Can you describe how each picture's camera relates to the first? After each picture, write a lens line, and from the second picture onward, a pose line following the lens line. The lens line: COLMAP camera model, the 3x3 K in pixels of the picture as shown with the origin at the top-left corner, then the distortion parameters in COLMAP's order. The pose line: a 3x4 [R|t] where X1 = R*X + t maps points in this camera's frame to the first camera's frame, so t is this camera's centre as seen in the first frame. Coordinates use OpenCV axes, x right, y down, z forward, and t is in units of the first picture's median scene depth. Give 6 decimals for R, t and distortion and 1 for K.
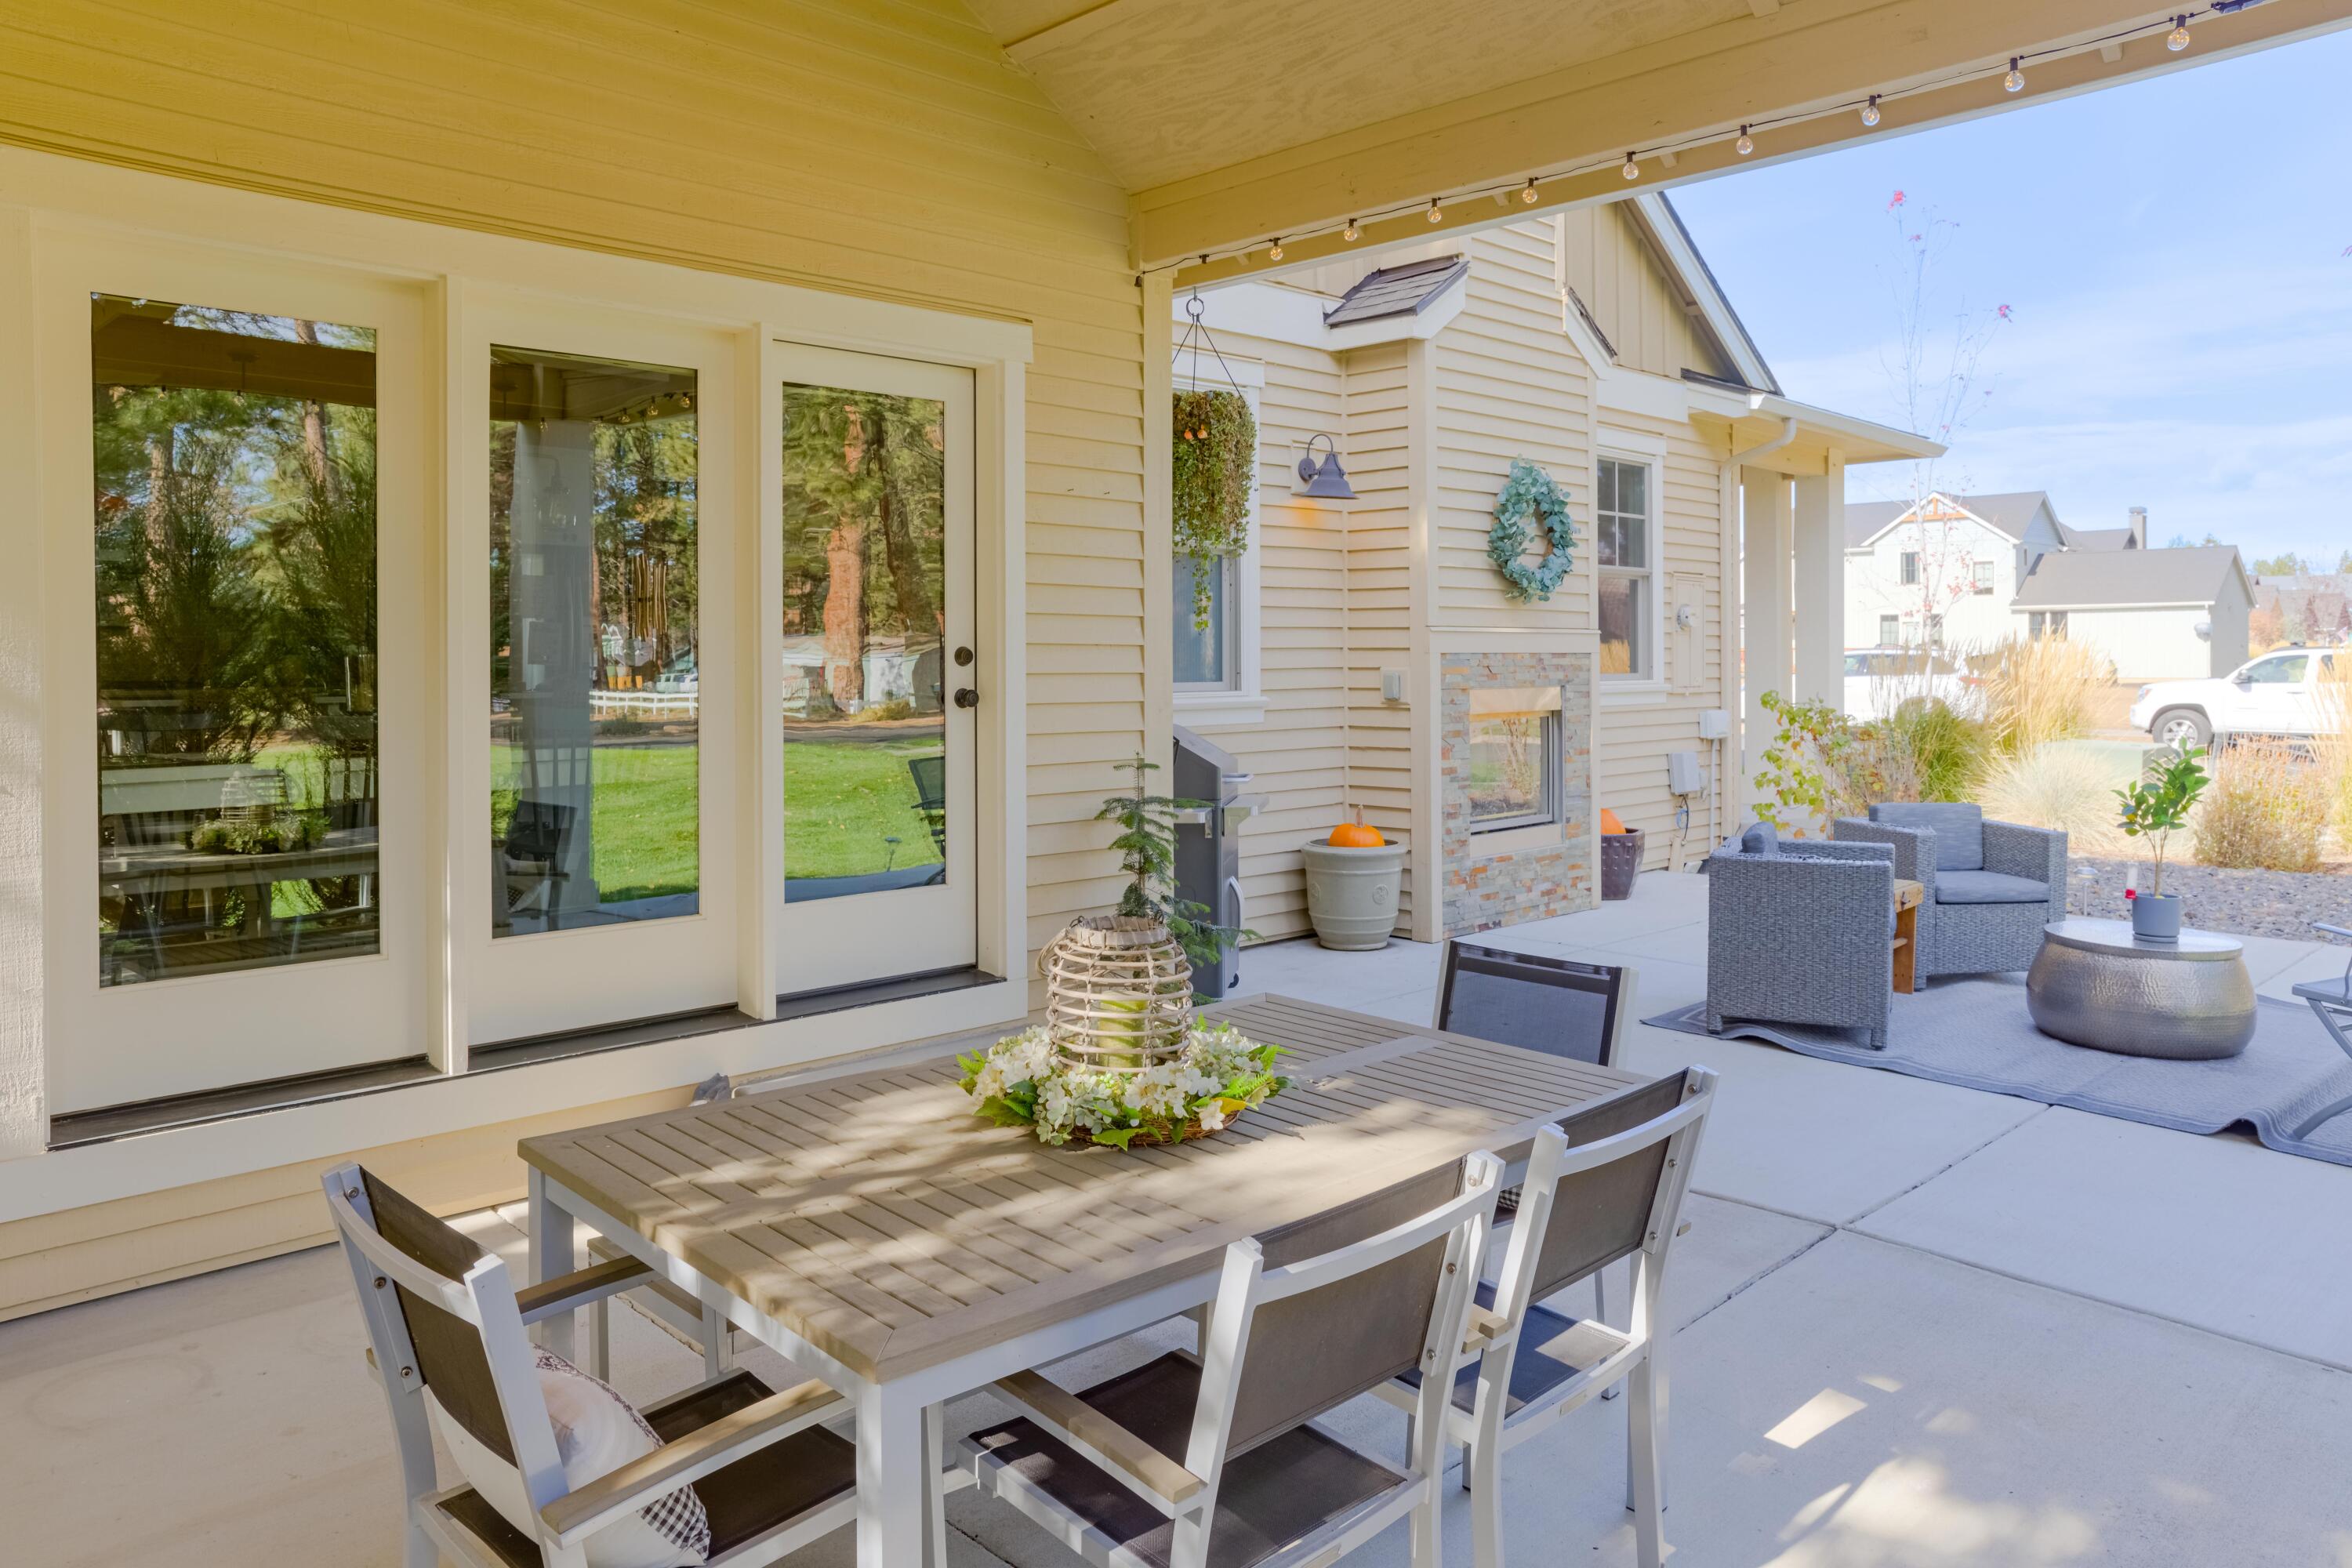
lens RADIAL K [[1599.0, 0, 1170.3], [0, 1599.0, 651.4], [0, 0, 1]] dist [-0.052188, 0.000394]
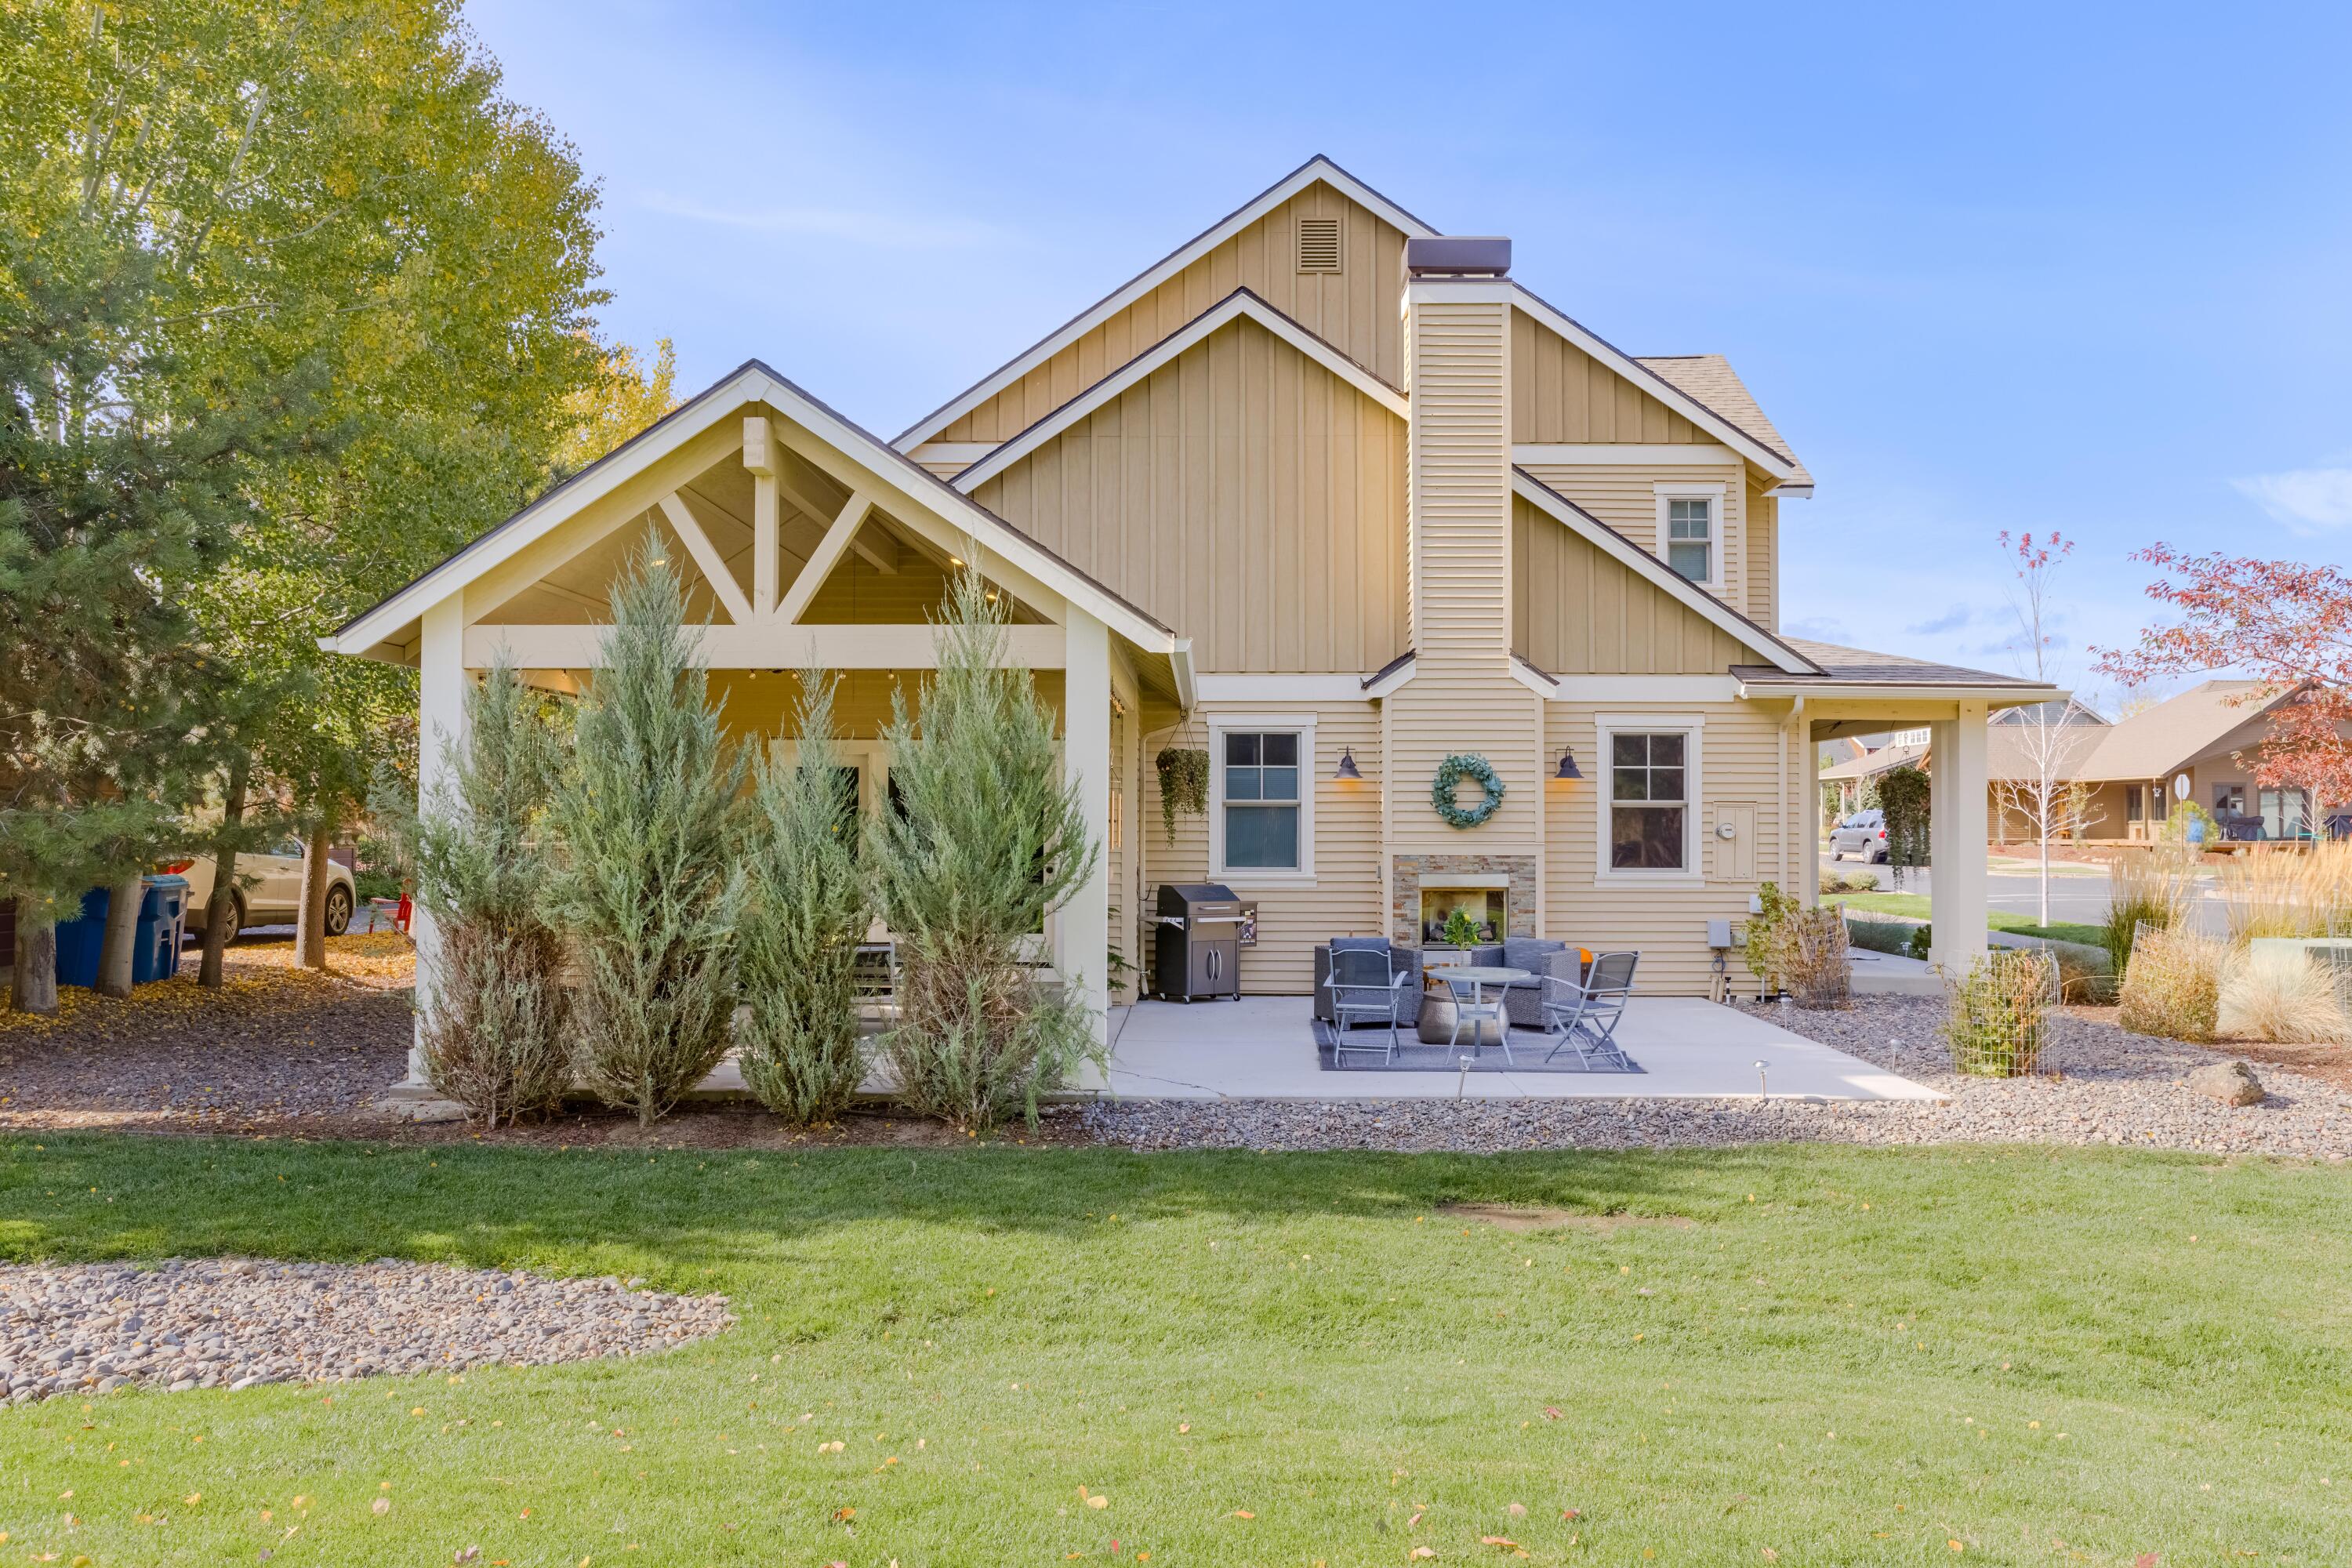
lens RADIAL K [[1806.6, 0, 1176.0], [0, 1806.6, 784.0], [0, 0, 1]] dist [-0.055056, -0.000811]
pose [[0.707458, -0.009881, -0.706687, 1.460033], [-0.002913, 0.999853, -0.016897, -0.045447], [0.706750, 0.014012, 0.707325, -0.723556]]
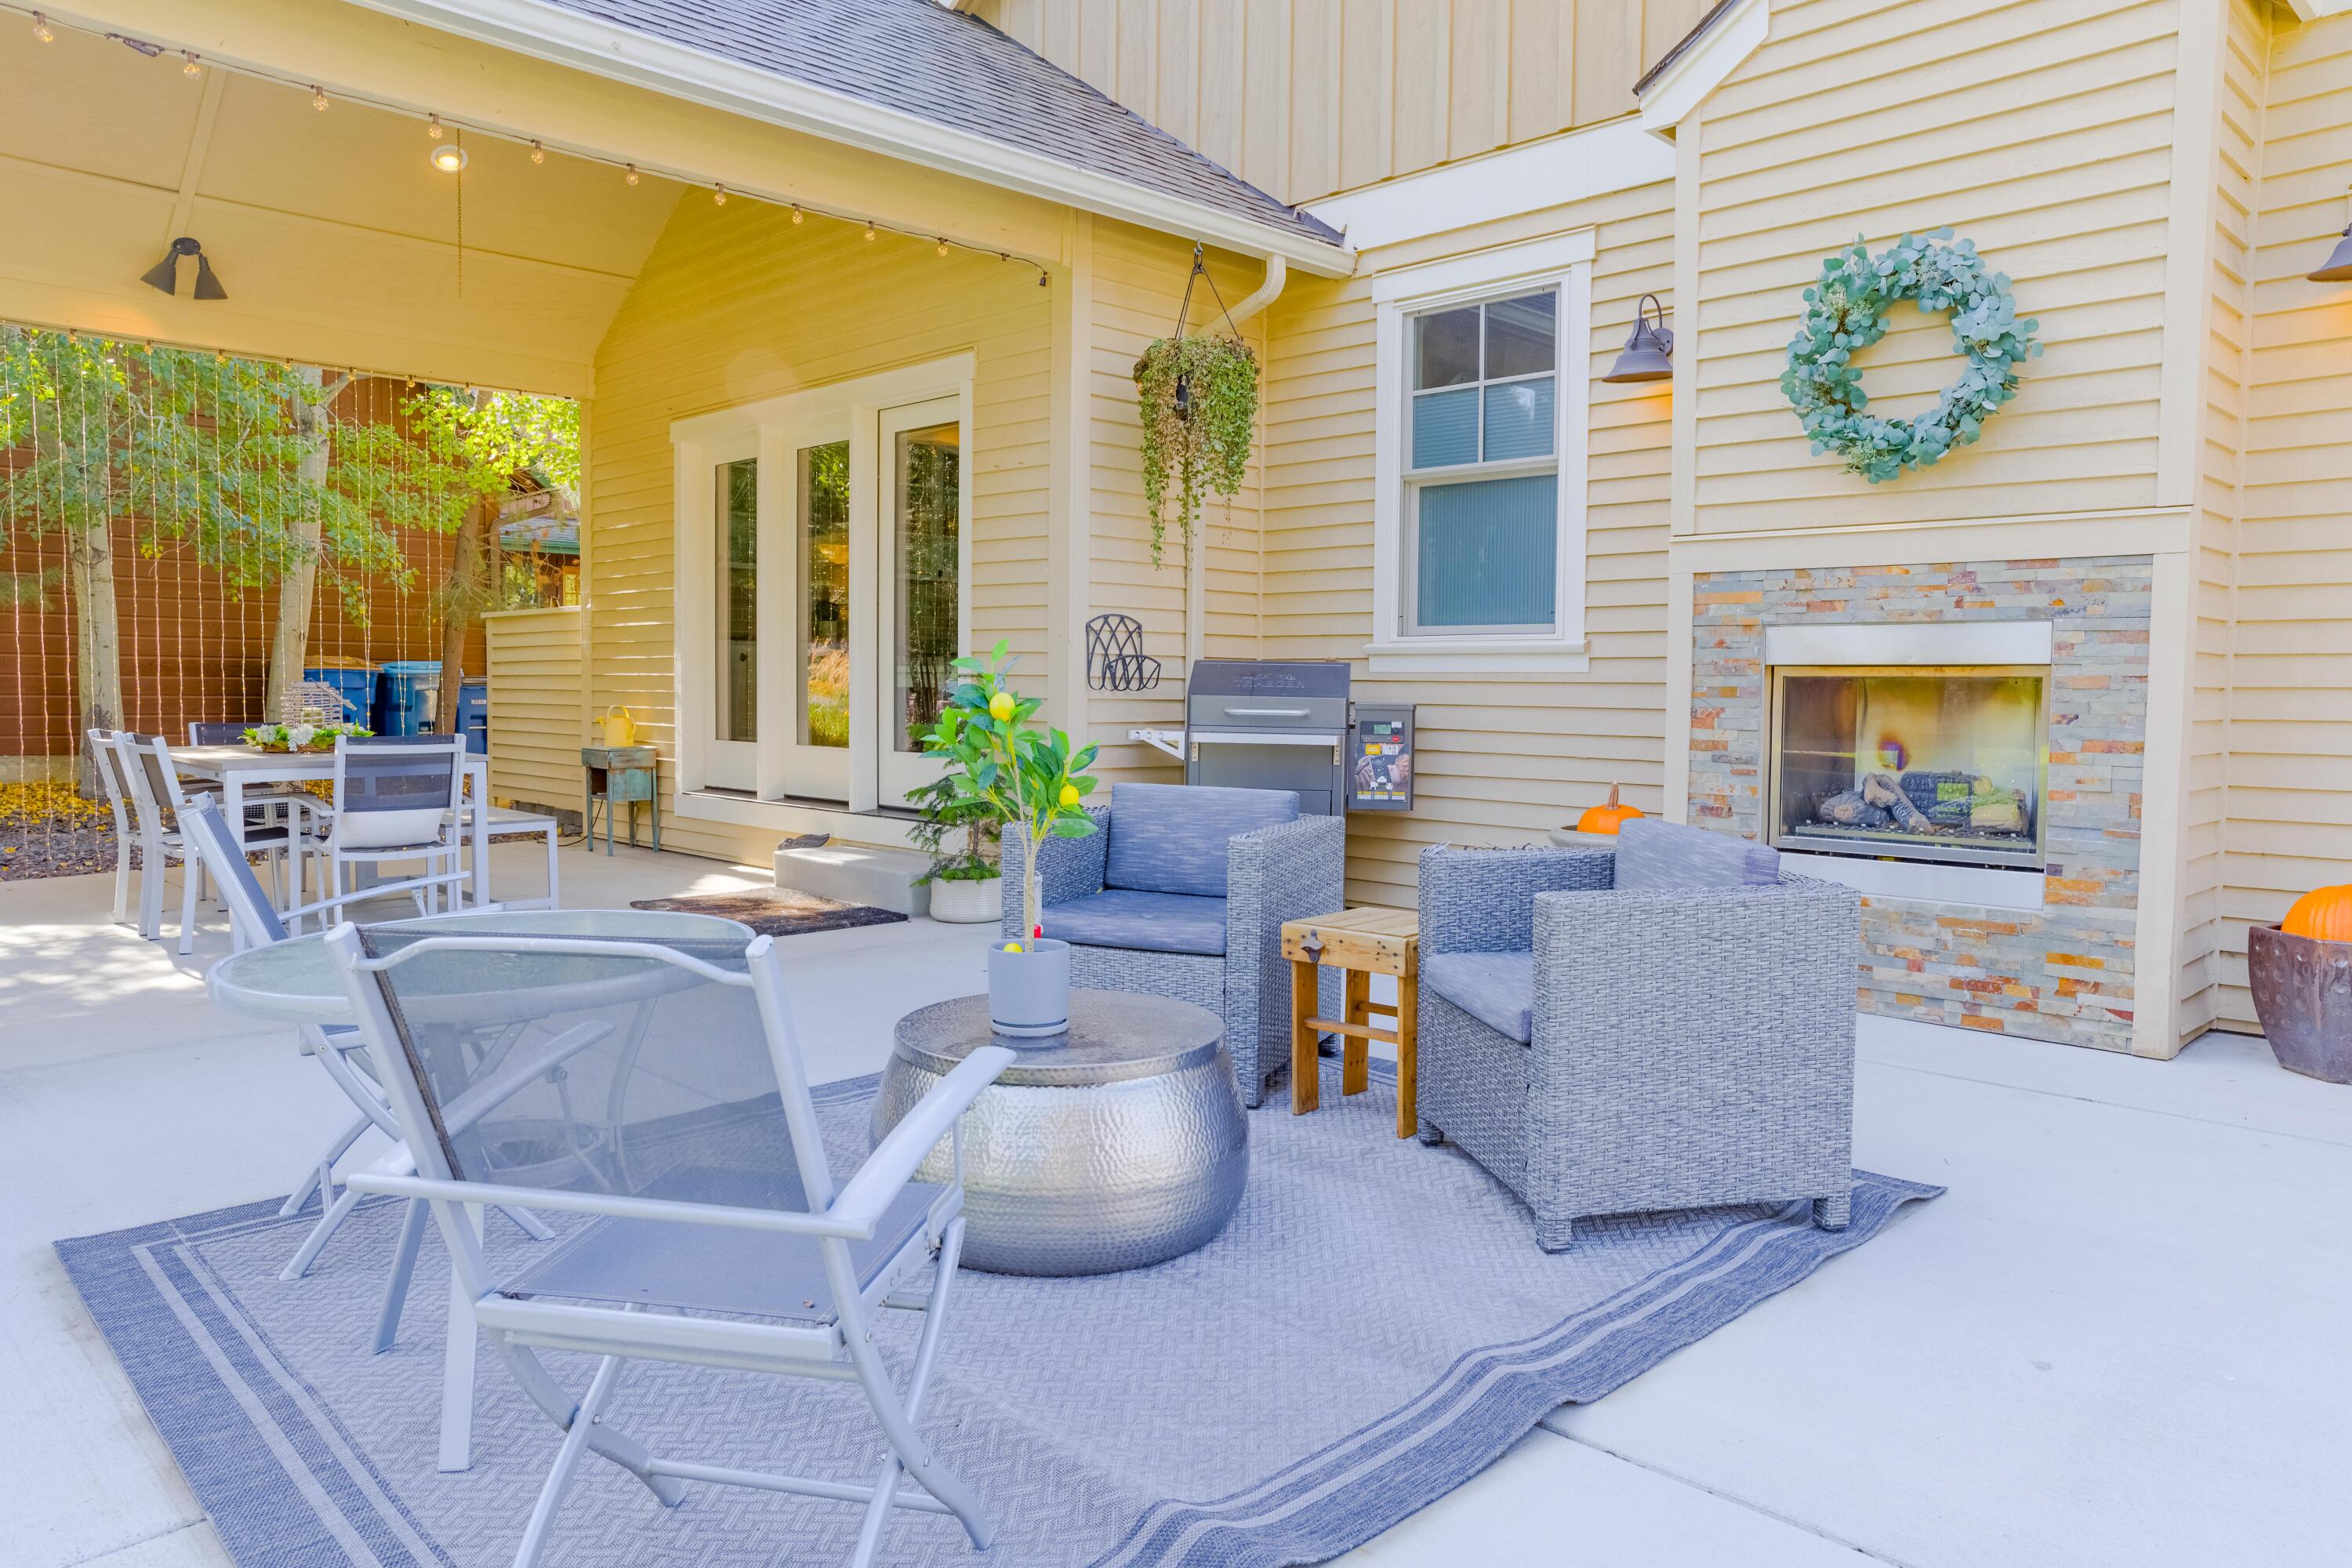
lens RADIAL K [[1582.9, 0, 1174.5], [0, 1582.9, 767.7], [0, 0, 1]] dist [-0.086077, 0.106852]
pose [[0.011712, 0.056480, -0.998335, 0.795125], [-0.006947, 0.998384, 0.056401, 0.045301], [0.999907, 0.006275, 0.012085, 0.717999]]
